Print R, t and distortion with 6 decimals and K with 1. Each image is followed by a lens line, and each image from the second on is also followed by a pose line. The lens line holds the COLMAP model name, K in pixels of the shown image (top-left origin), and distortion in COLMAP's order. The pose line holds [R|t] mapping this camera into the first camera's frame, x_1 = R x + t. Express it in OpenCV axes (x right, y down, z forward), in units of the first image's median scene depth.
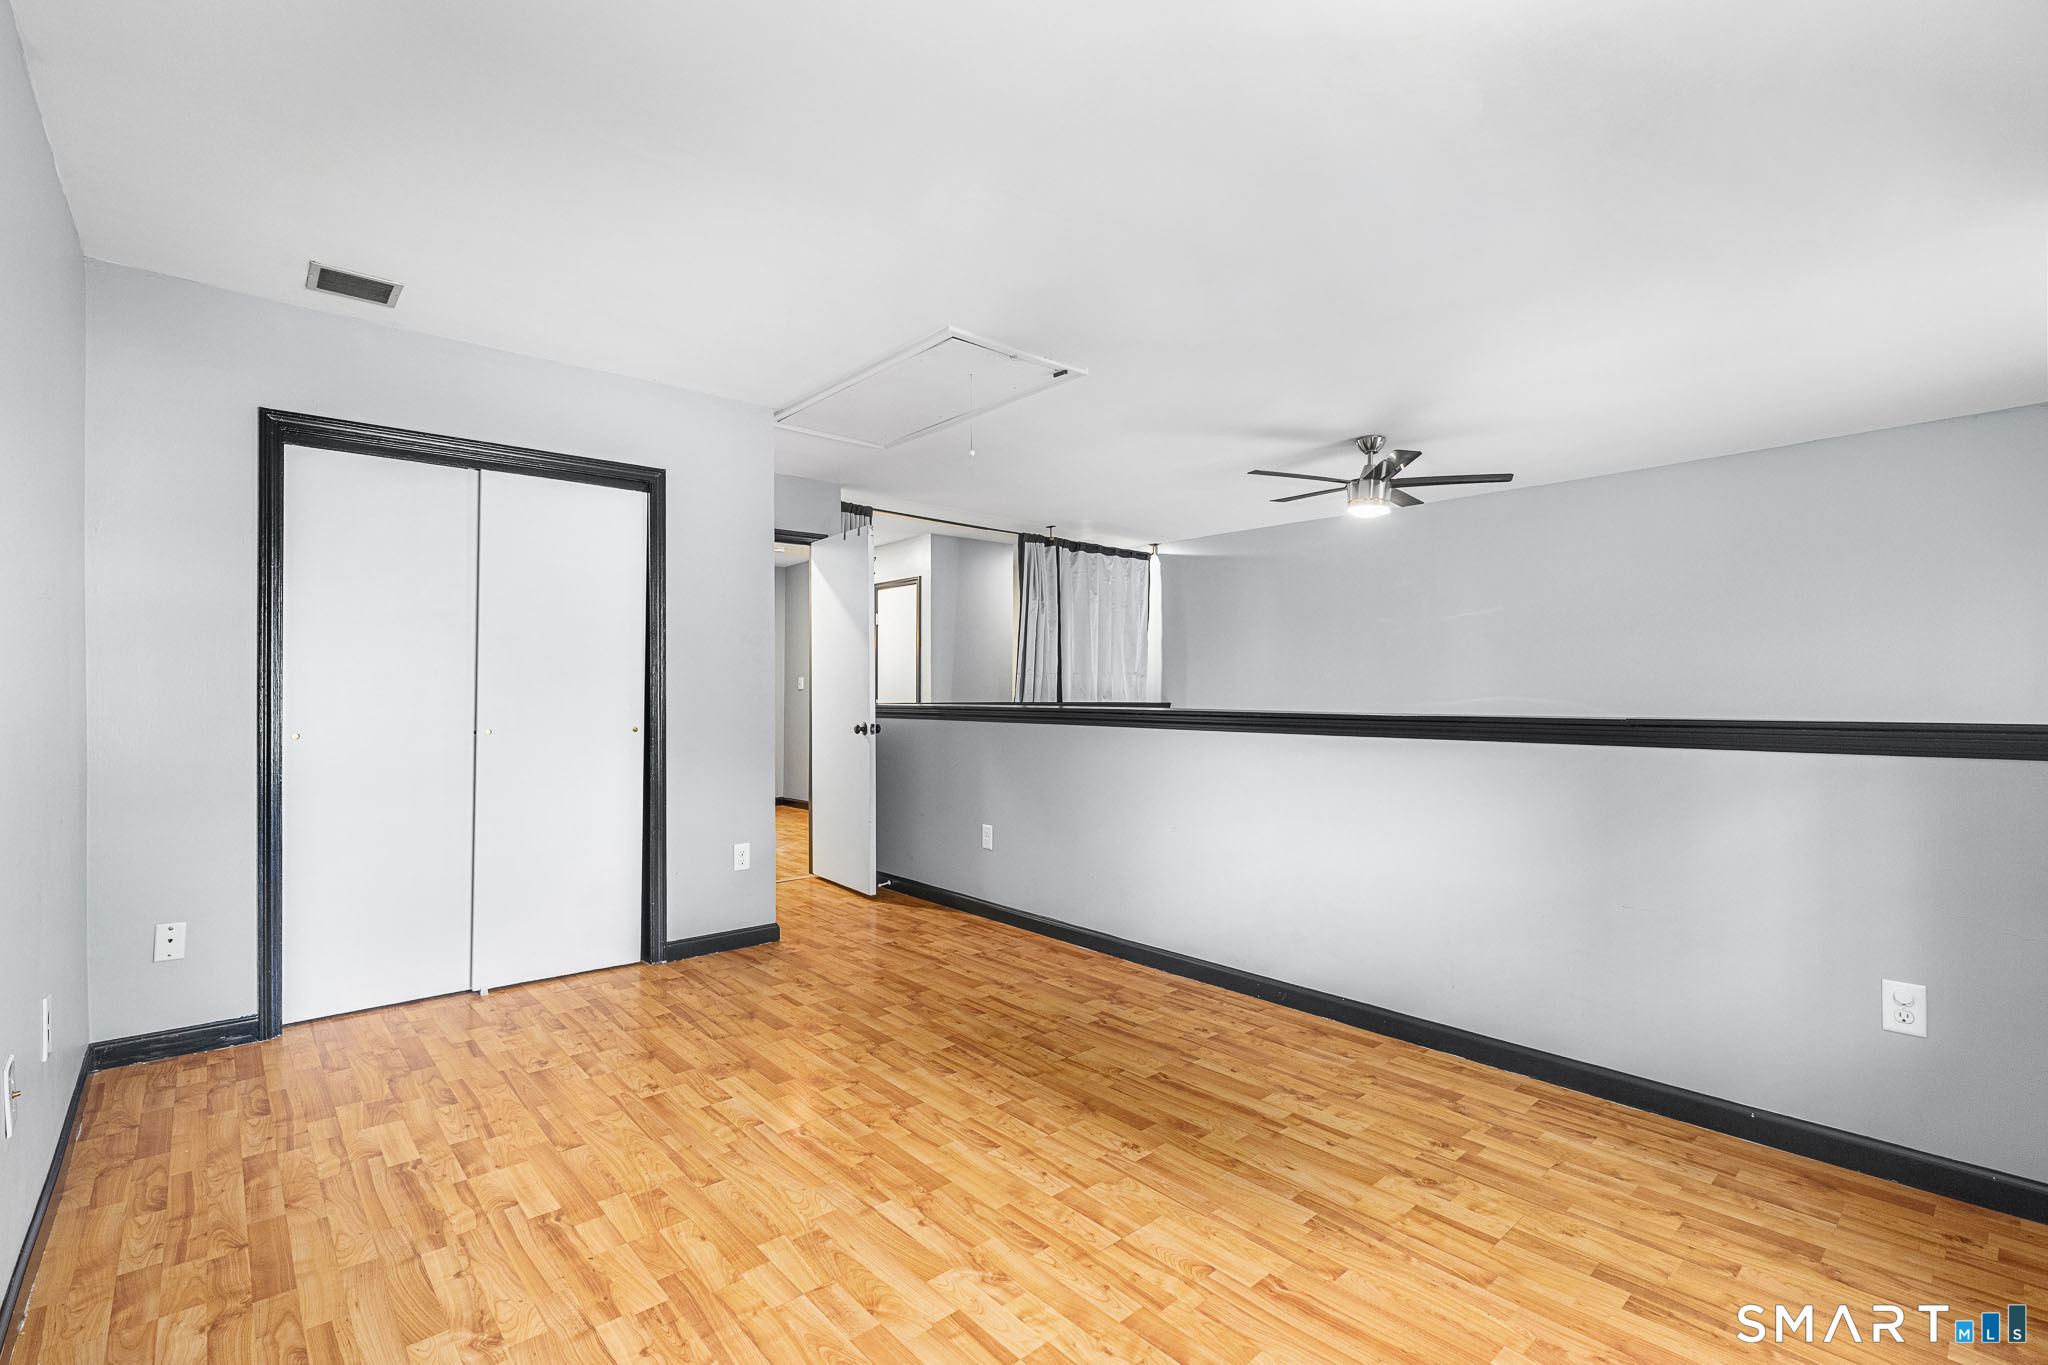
lens RADIAL K [[914.7, 0, 1023.3], [0, 914.7, 688.4], [0, 0, 1]] dist [-0.007327, 0.000974]
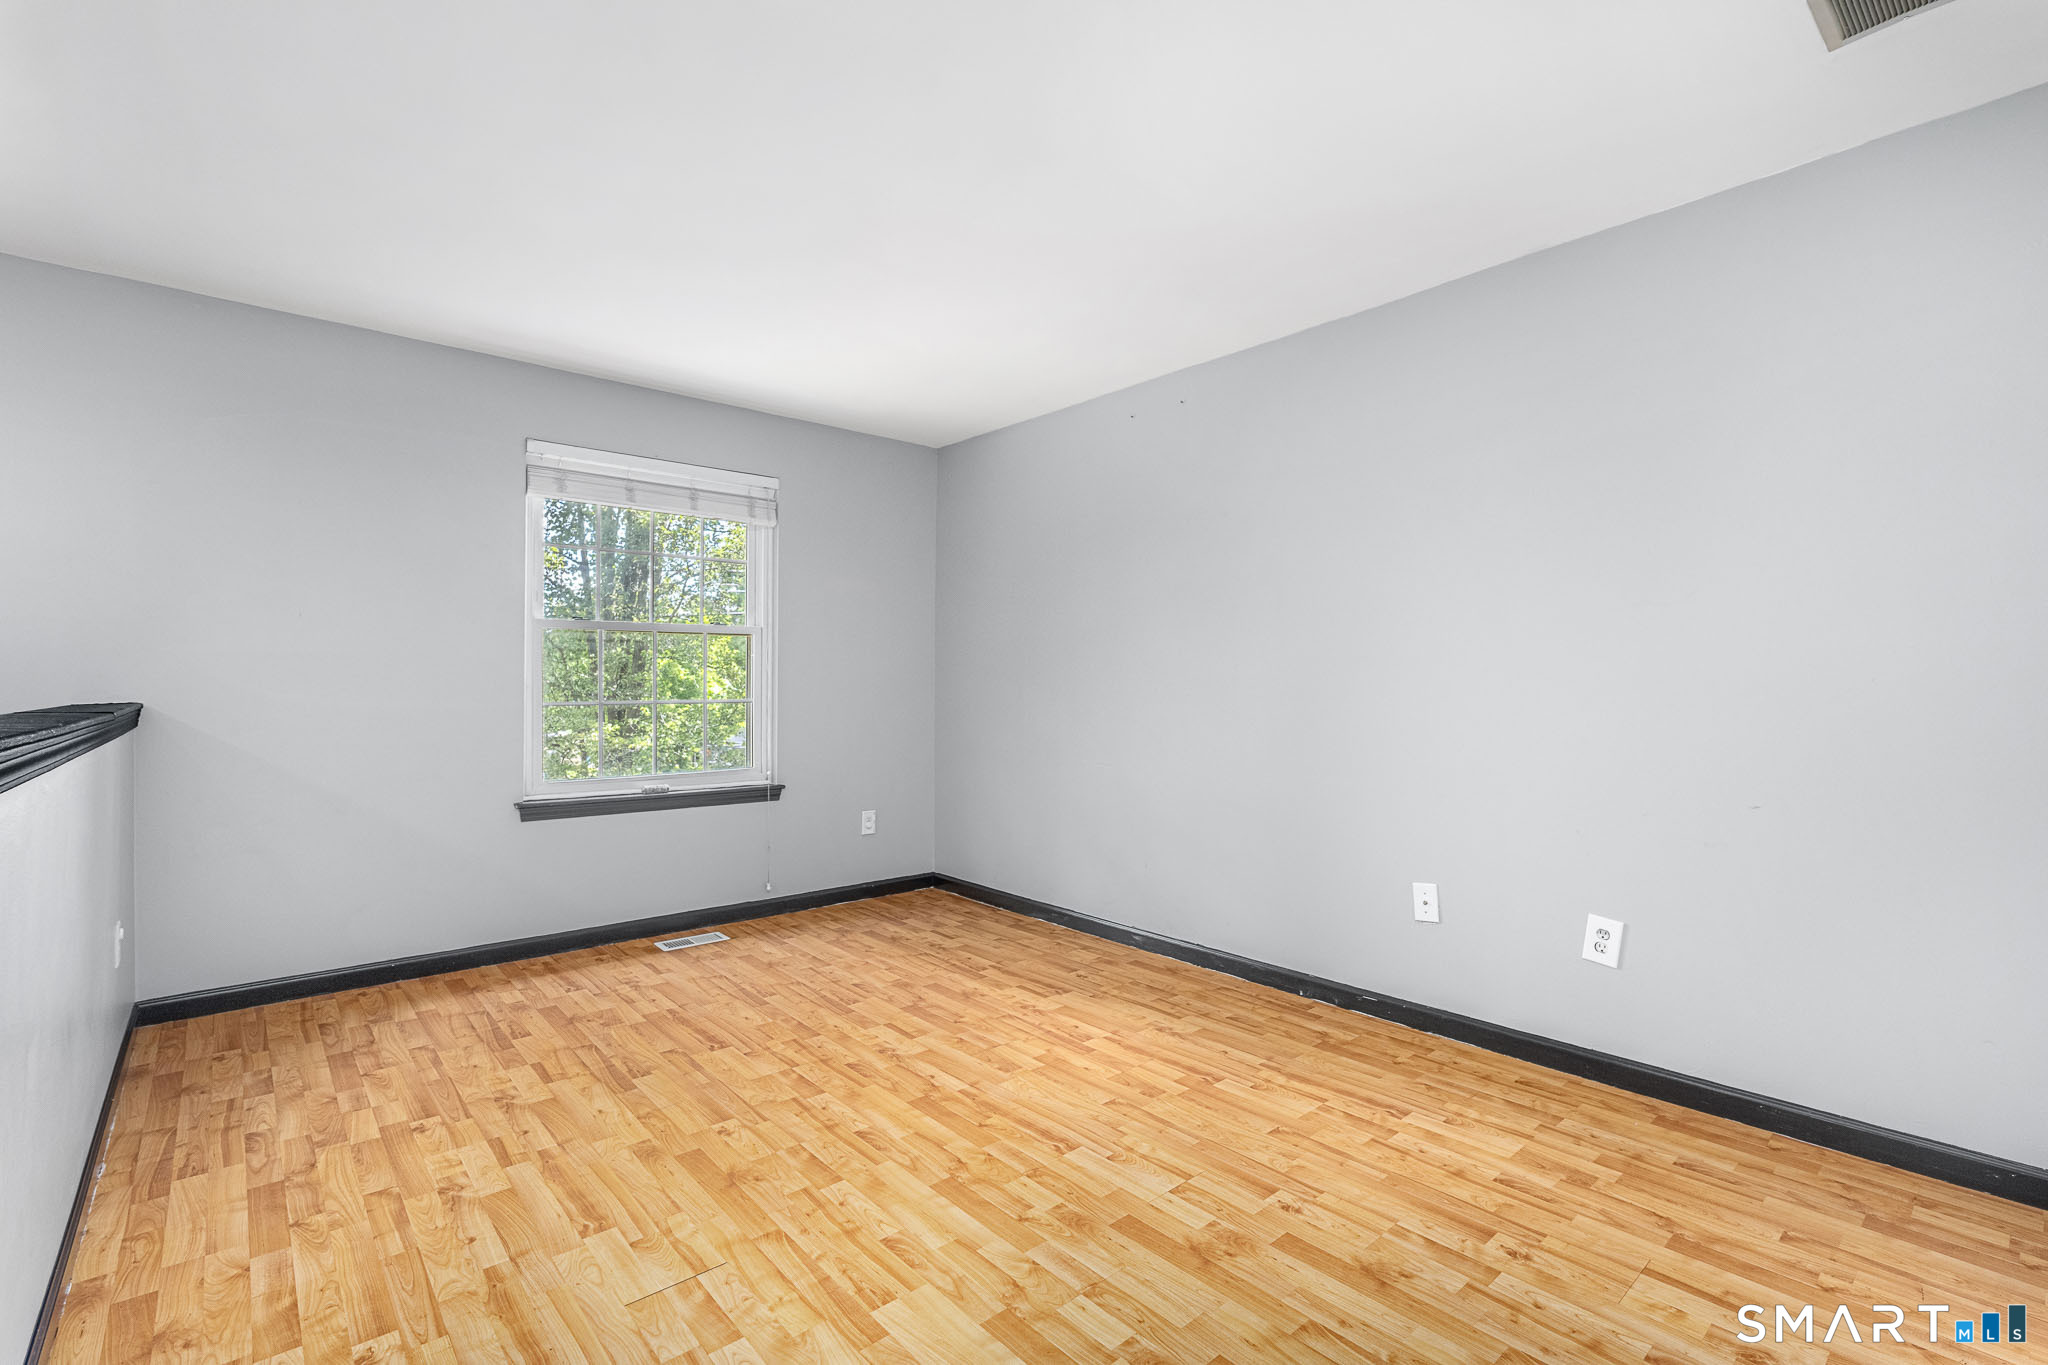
lens RADIAL K [[914.7, 0, 1024.6], [0, 914.7, 684.7], [0, 0, 1]] dist [-0.007327, 0.000974]
pose [[-0.999930, -0.002009, 0.011674, -0.226884], [-0.002090, 0.999974, -0.006946, 0.013396], [-0.011659, -0.006970, -0.999908, 2.032963]]
